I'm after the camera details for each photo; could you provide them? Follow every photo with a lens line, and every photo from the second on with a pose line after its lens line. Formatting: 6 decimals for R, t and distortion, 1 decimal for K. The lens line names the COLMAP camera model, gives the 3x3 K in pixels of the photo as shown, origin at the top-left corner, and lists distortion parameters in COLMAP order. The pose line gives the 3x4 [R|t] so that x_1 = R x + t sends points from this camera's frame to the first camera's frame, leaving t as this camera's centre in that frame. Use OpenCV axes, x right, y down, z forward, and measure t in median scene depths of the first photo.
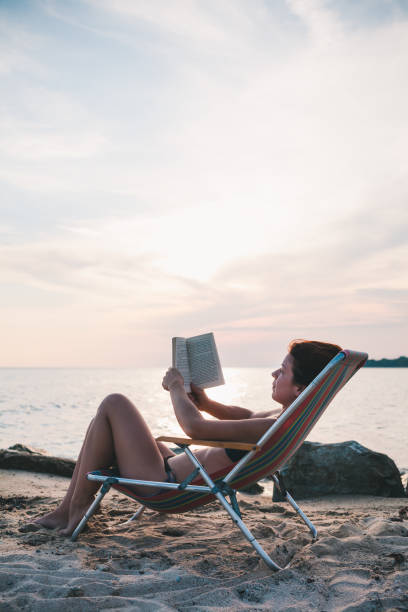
lens RADIAL K [[642.3, 0, 204.2], [0, 642.3, 307.0], [0, 0, 1]] dist [-0.047276, 0.000000]
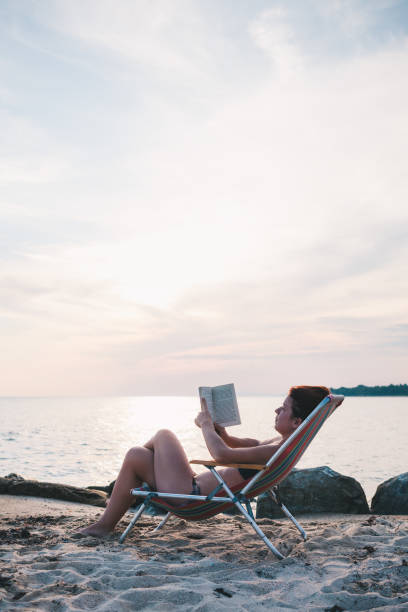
lens RADIAL K [[722.1, 0, 203.1], [0, 722.1, 306.1], [0, 0, 1]] dist [-0.091266, 0.000000]
pose [[0.996045, 0.007357, 0.088543, -0.165192], [-0.005004, 0.999629, -0.026770, -0.066351], [-0.088707, 0.026221, 0.995713, -0.431372]]
